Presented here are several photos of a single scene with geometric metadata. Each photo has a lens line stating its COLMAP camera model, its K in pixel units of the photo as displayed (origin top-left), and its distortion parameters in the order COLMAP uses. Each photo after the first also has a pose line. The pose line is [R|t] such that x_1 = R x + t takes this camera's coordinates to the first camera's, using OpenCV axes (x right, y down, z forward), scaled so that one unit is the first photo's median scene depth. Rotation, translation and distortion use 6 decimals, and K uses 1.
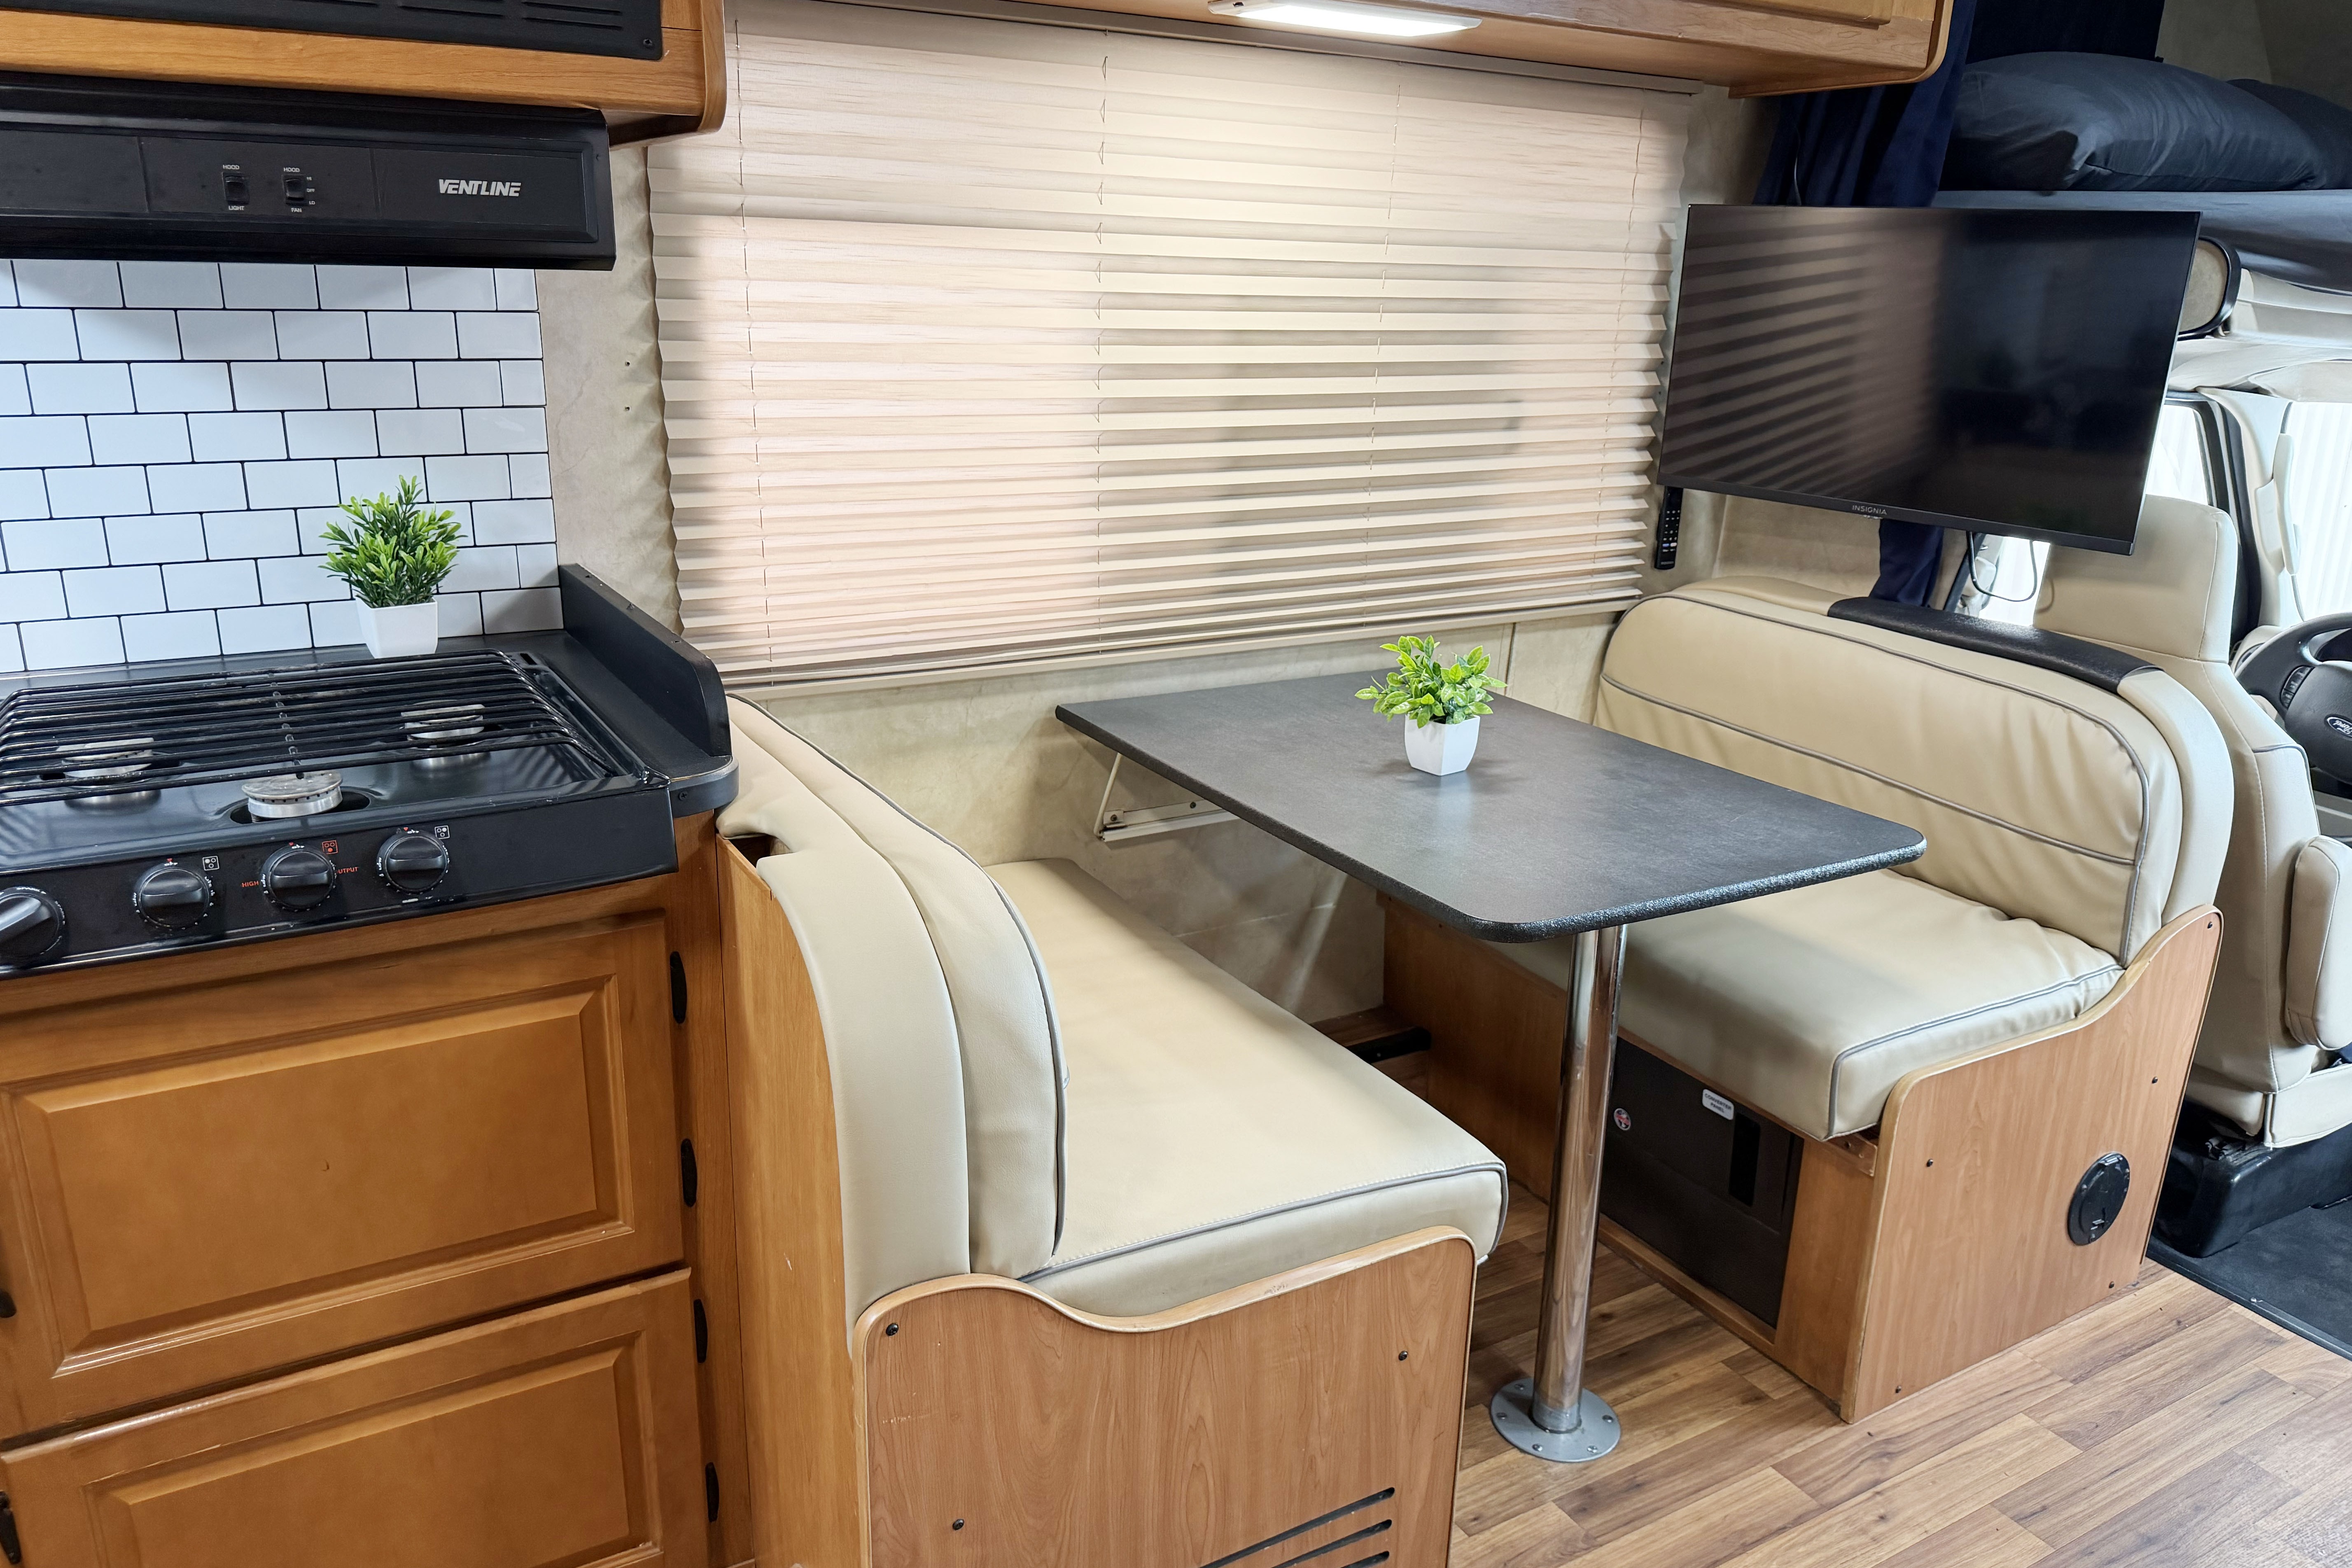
lens RADIAL K [[1658.9, 0, 1175.2], [0, 1658.9, 787.7], [0, 0, 1]] dist [0.080712, -0.125409]
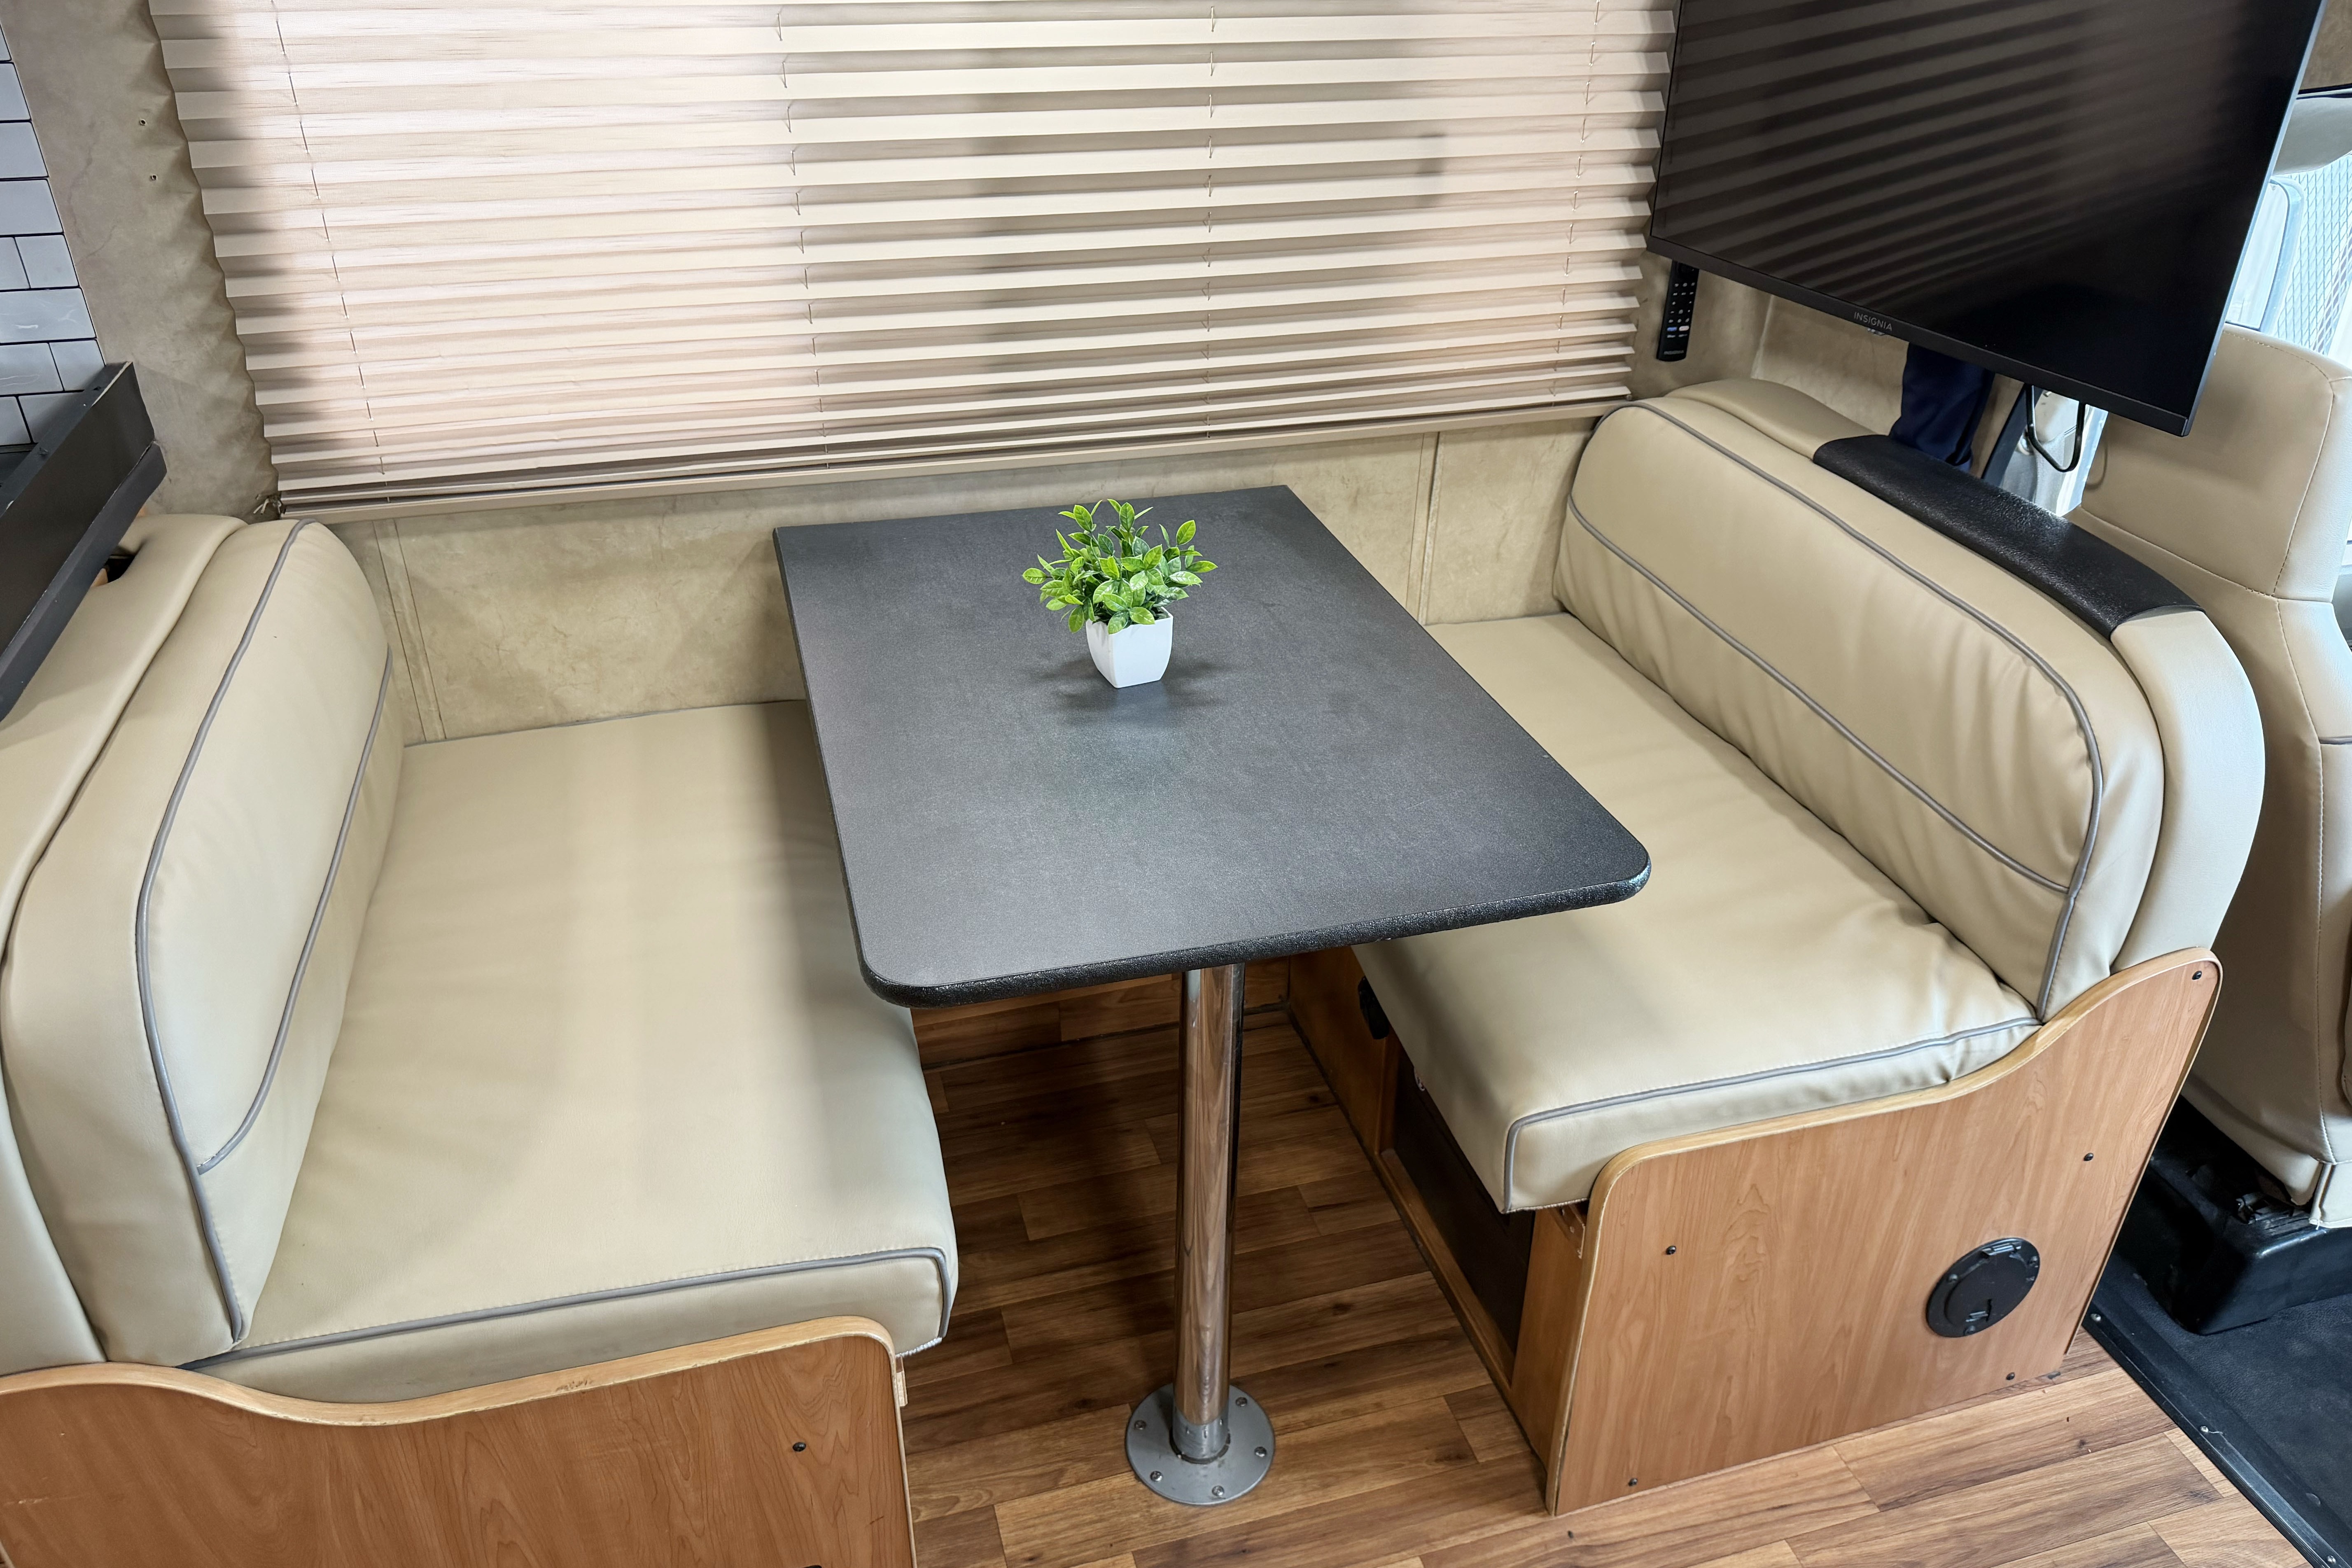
lens RADIAL K [[1666.6, 0, 1176.0], [0, 1666.6, 784.0], [0, 0, 1]] dist [0.042843, -0.077937]
pose [[0.969094, 0.107941, -0.221825, 0.359391], [-0.057080, 0.972904, 0.224051, -0.137222], [0.239999, -0.204465, 0.948997, 0.248451]]
